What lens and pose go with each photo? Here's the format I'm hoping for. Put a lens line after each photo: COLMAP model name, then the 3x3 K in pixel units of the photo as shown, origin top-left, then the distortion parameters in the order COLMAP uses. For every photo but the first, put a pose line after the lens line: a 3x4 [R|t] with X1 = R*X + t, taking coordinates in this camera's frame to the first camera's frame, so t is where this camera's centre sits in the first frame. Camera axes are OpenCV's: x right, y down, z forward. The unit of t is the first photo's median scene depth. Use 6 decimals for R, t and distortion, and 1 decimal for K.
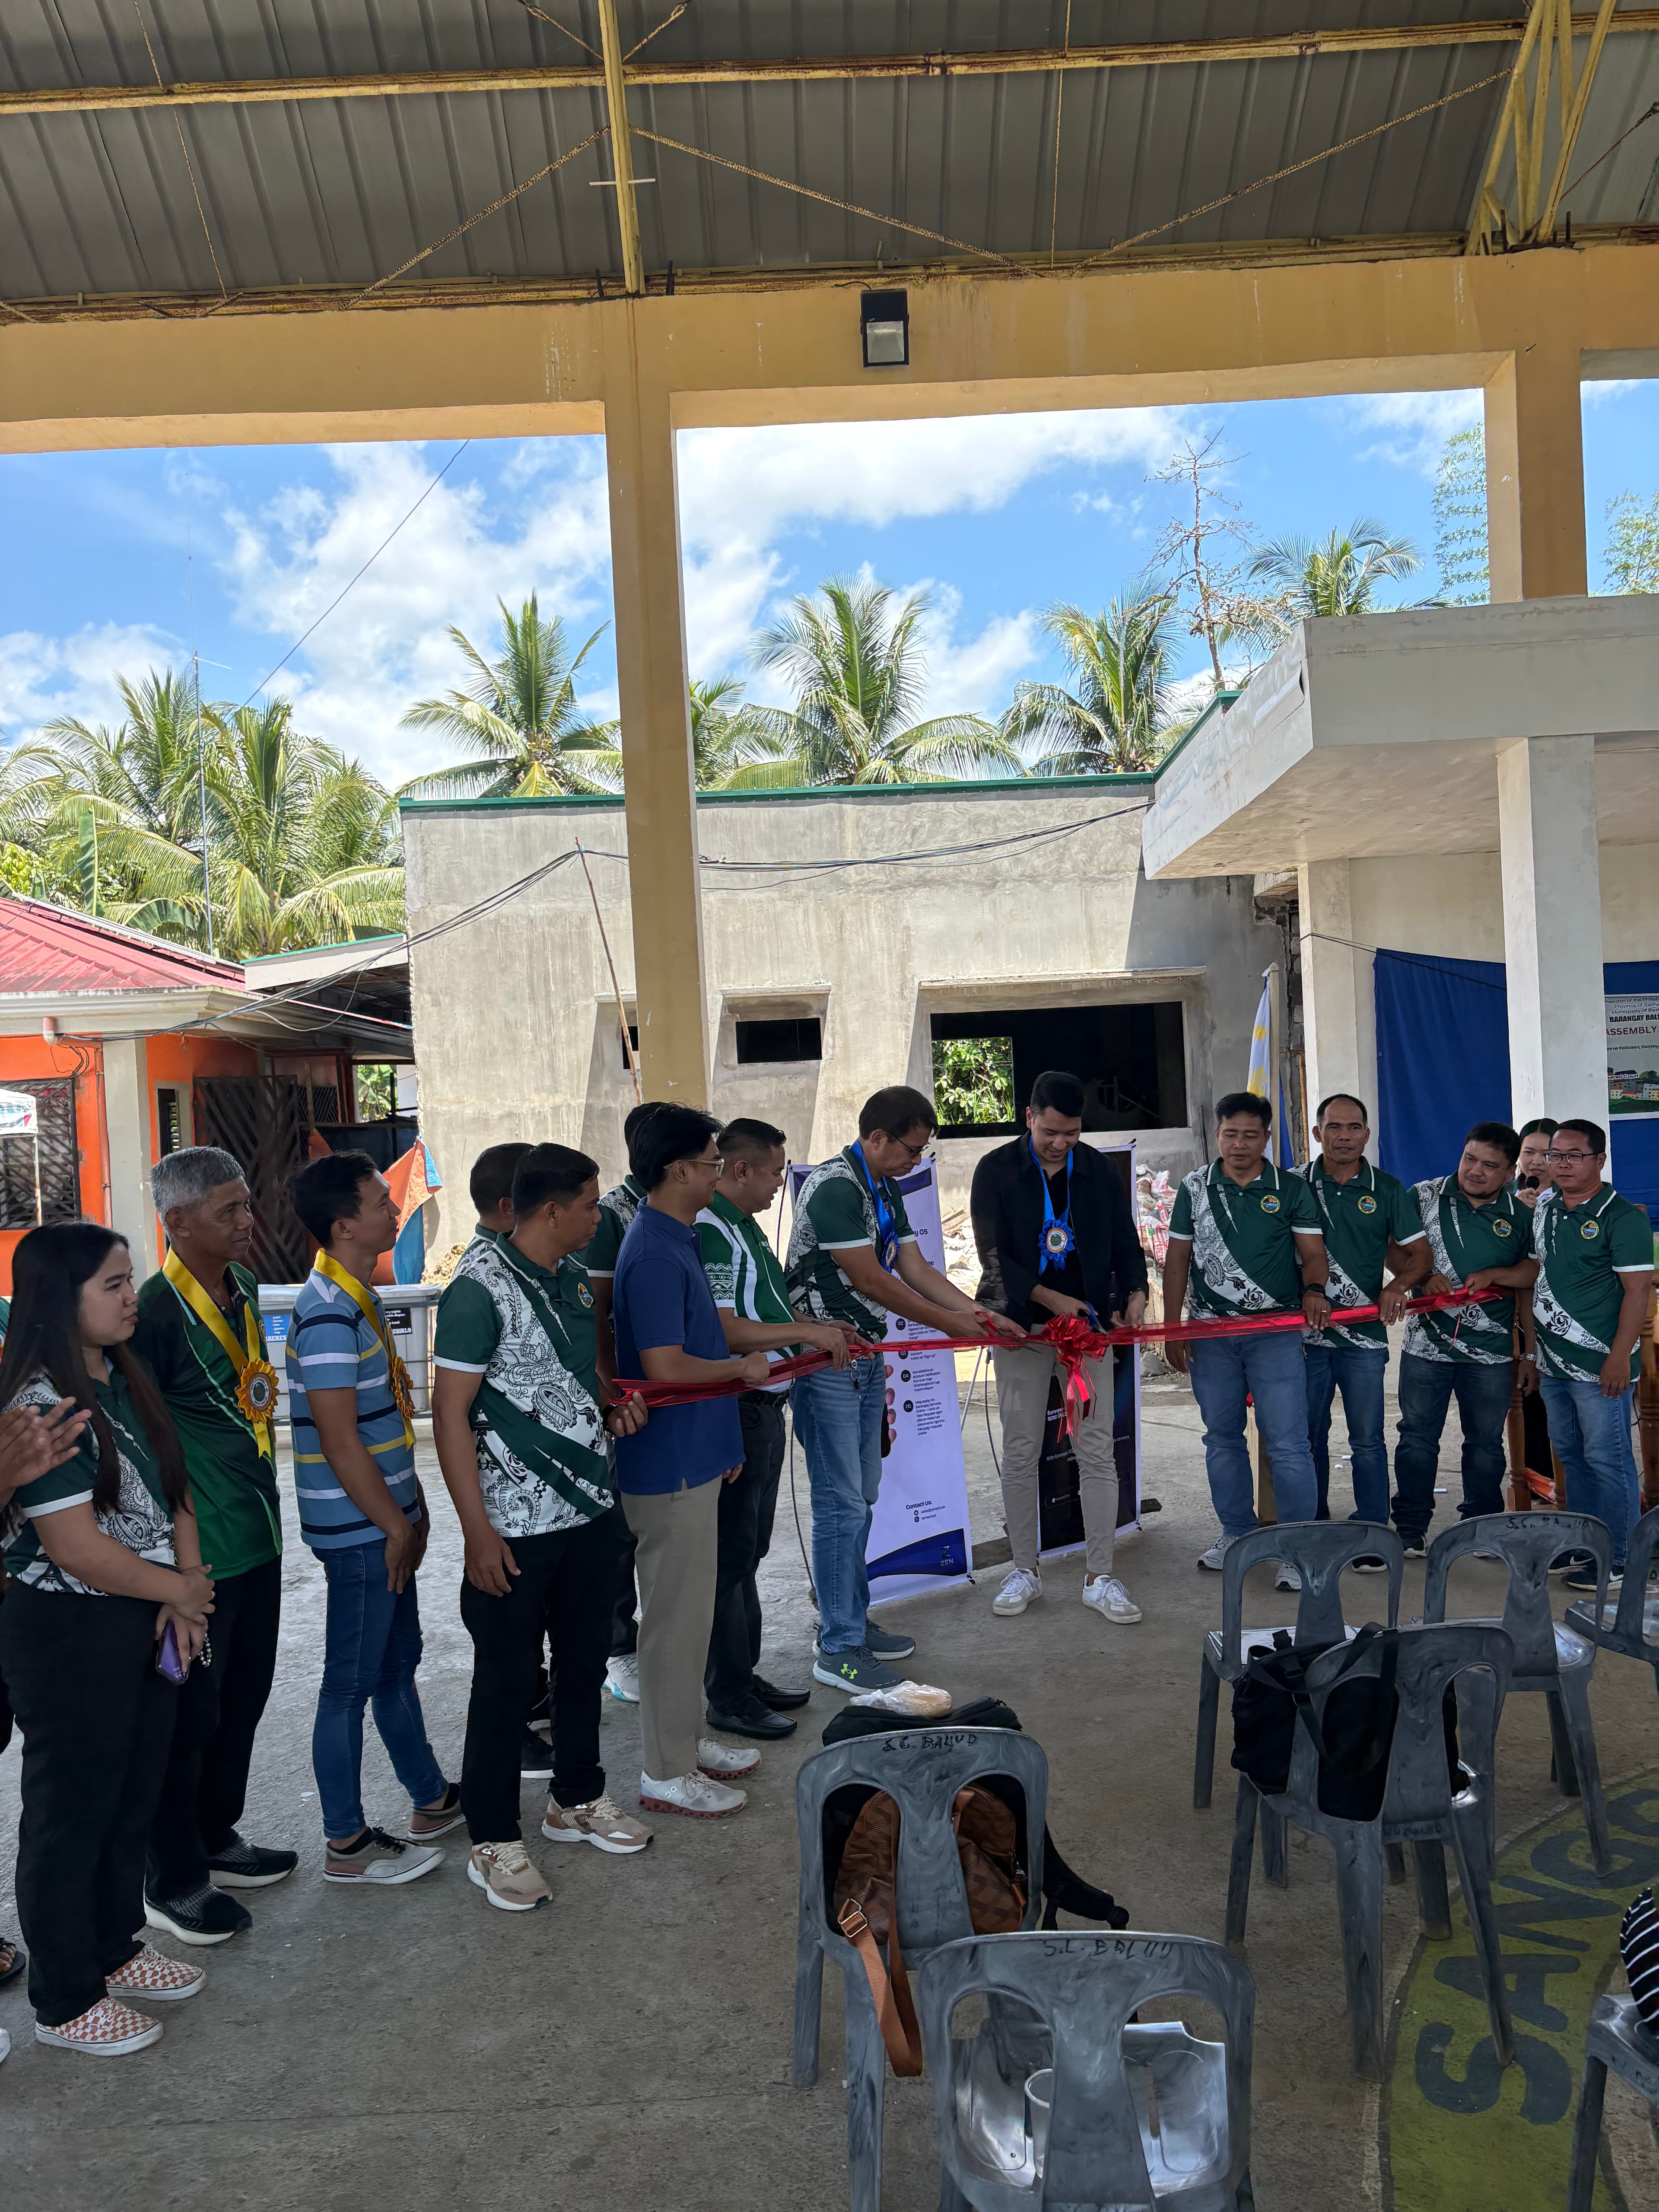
lens RADIAL K [[1689.1, 0, 838.5], [0, 1689.1, 1115.0], [0, 0, 1]] dist [0.035529, -0.032152]
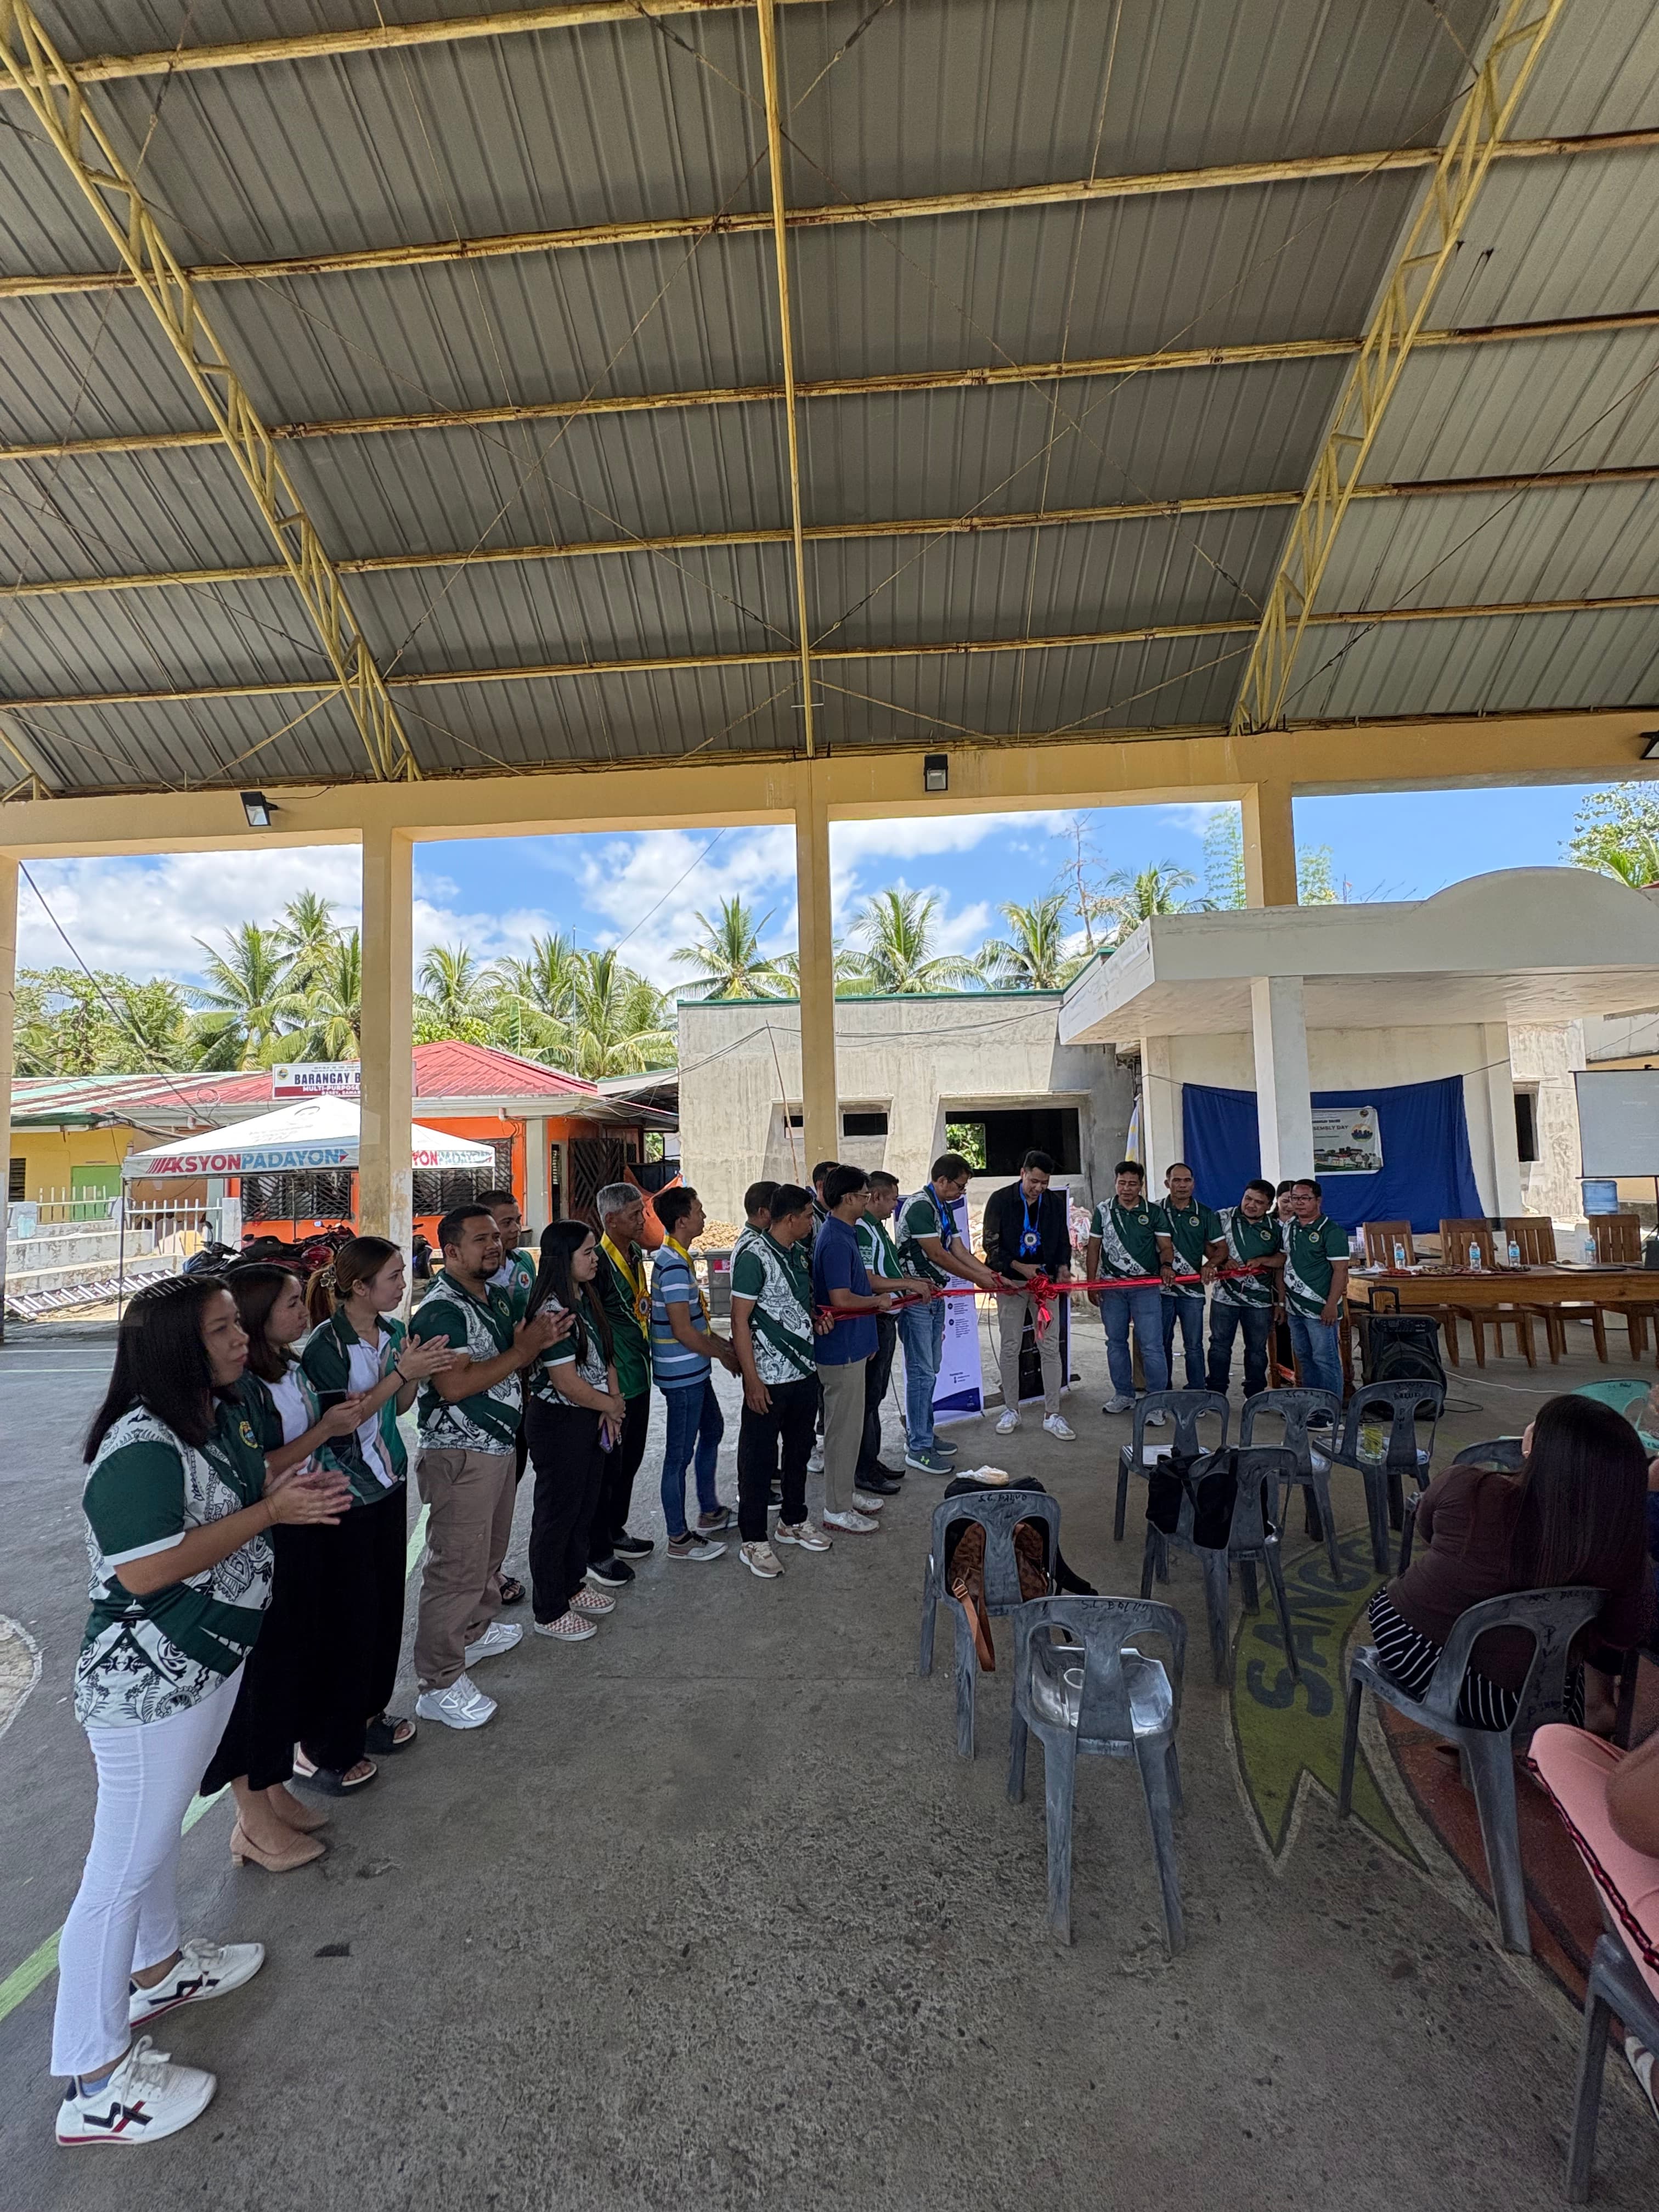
lens RADIAL K [[884.2, 0, 830.8], [0, 884.2, 1103.1], [0, 0, 1]] dist [0.002111, -0.000715]
pose [[0.997995, 0.014744, -0.061552, -0.025134], [-0.018705, 0.997757, -0.064270, -0.005891], [0.060467, 0.065293, 0.996032, -0.020169]]
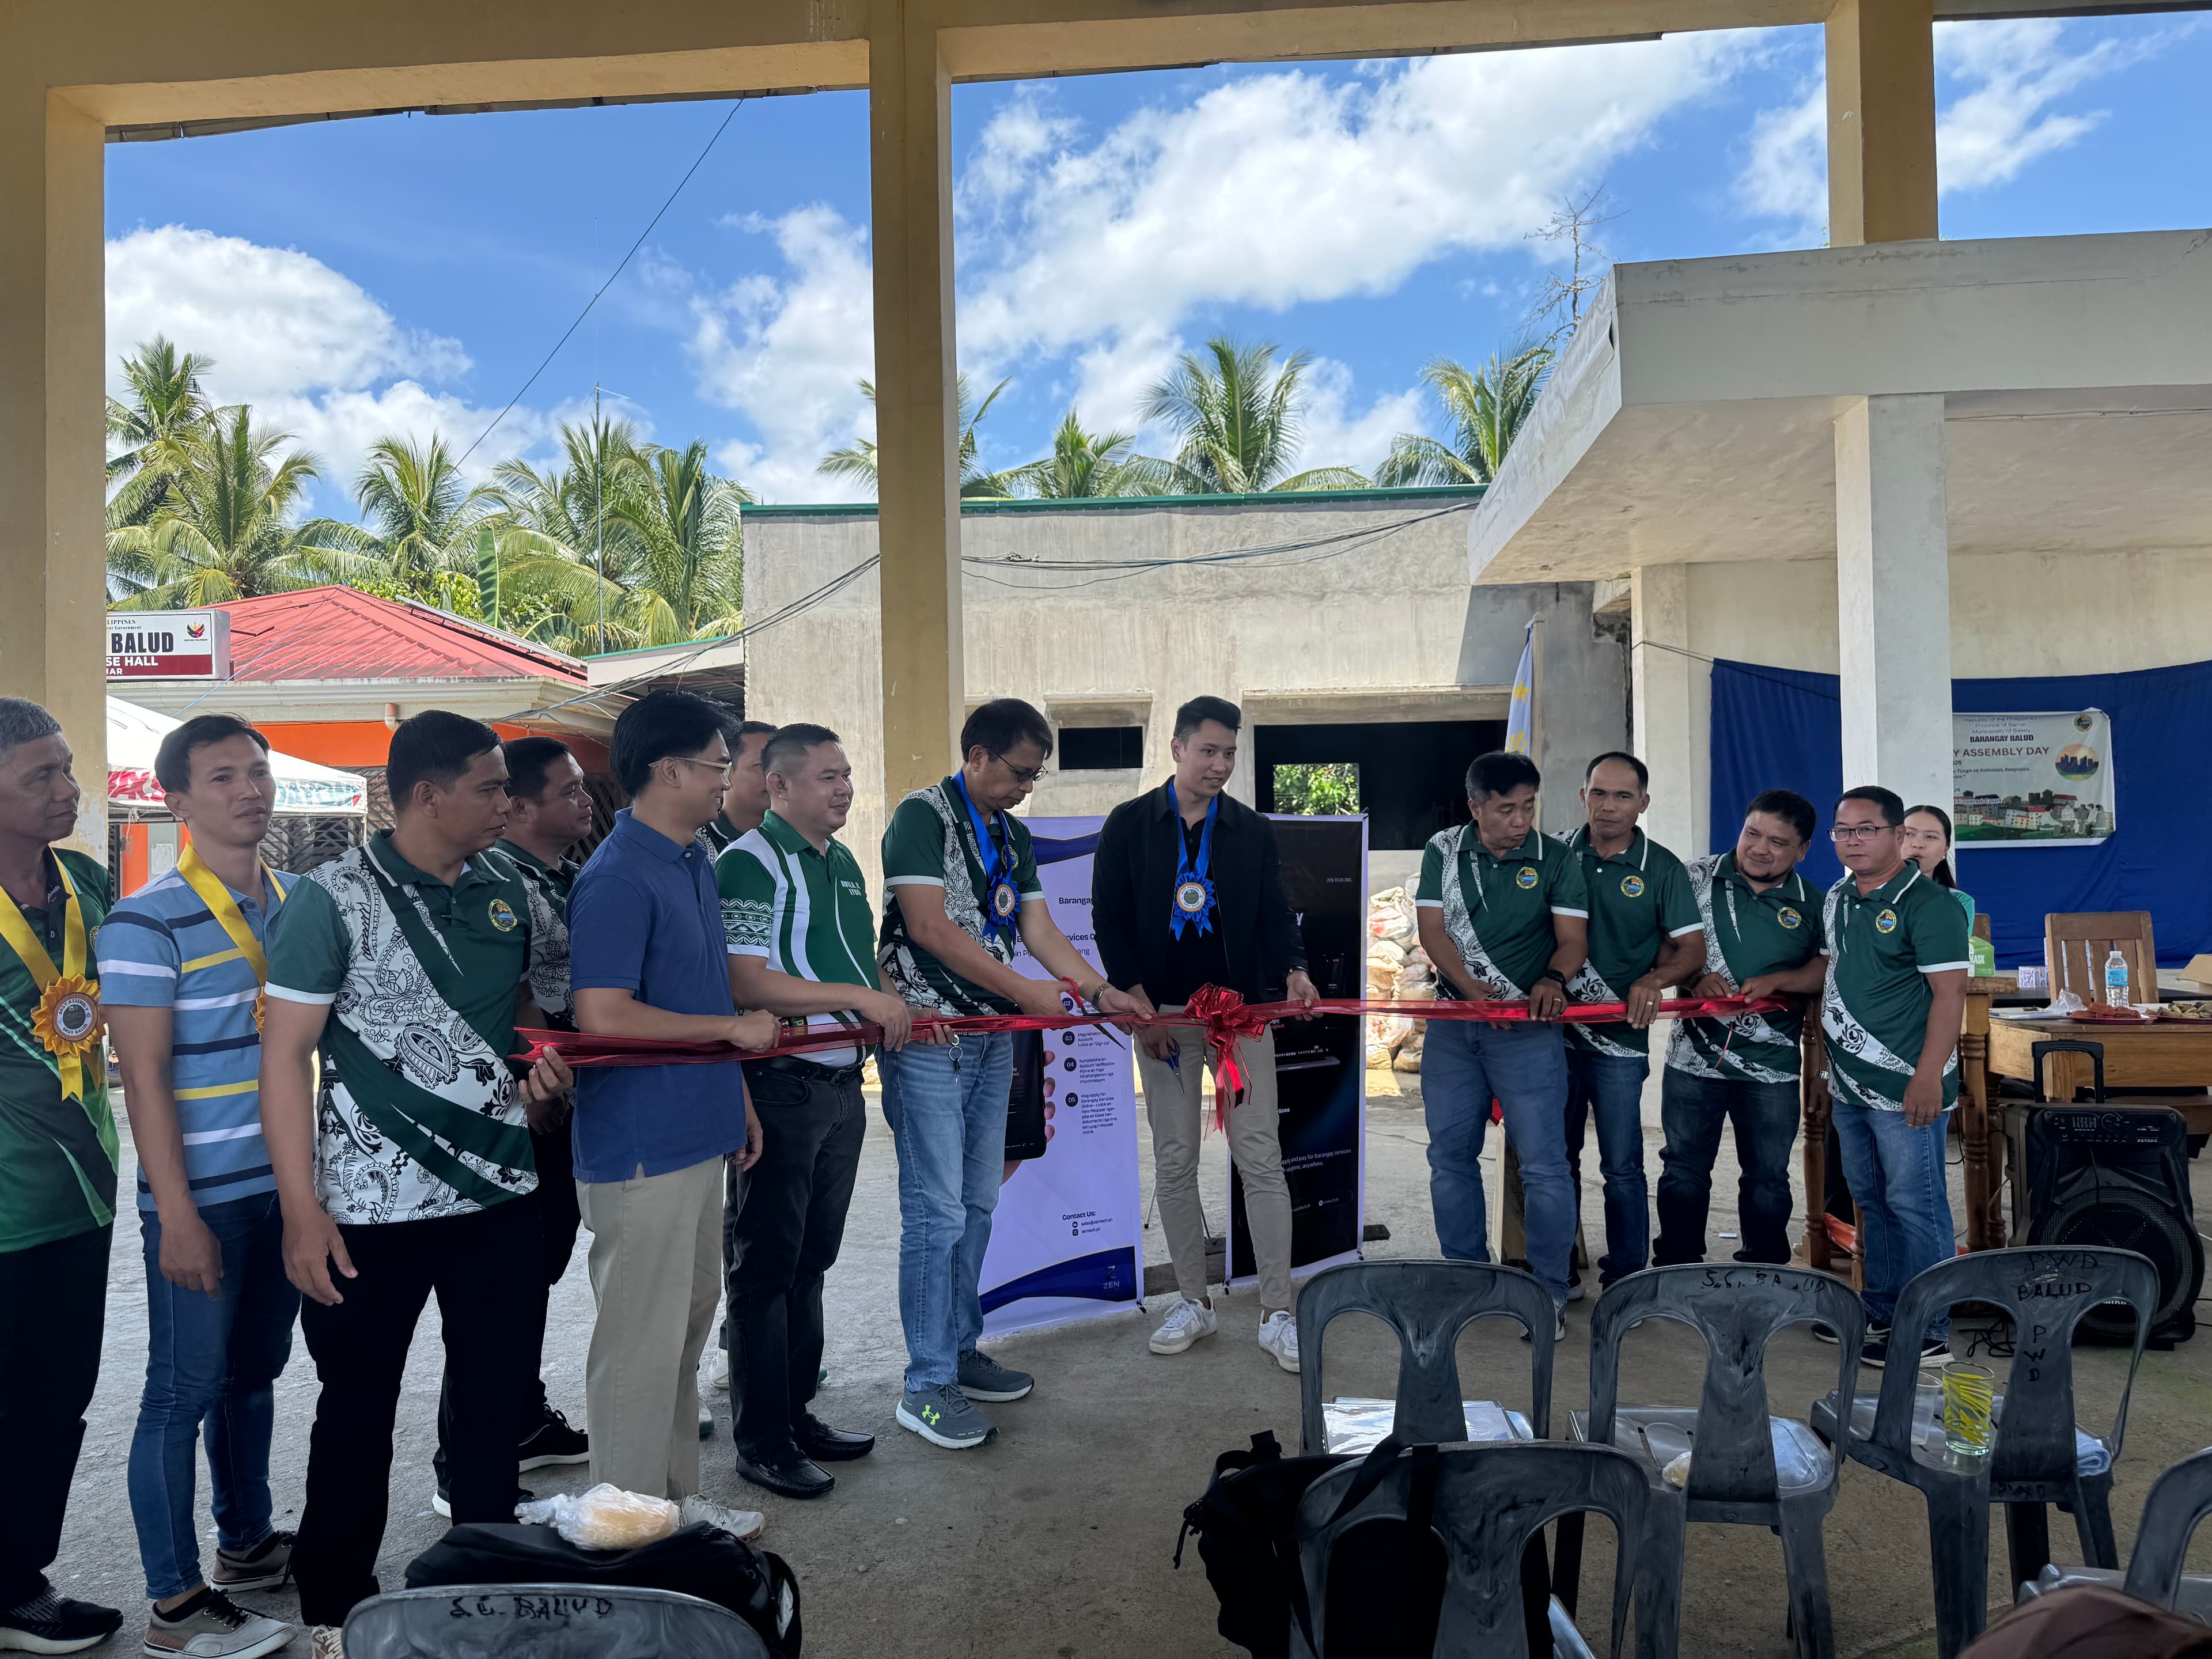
lens RADIAL K [[1568.7, 0, 1093.2], [0, 1568.7, 817.6], [0, 0, 1]] dist [0.084947, -0.128114]
pose [[0.995615, 0.030471, -0.088448, 0.078883], [-0.032450, 0.999252, -0.021027, 0.030092], [0.087741, 0.023805, 0.995859, 0.132988]]
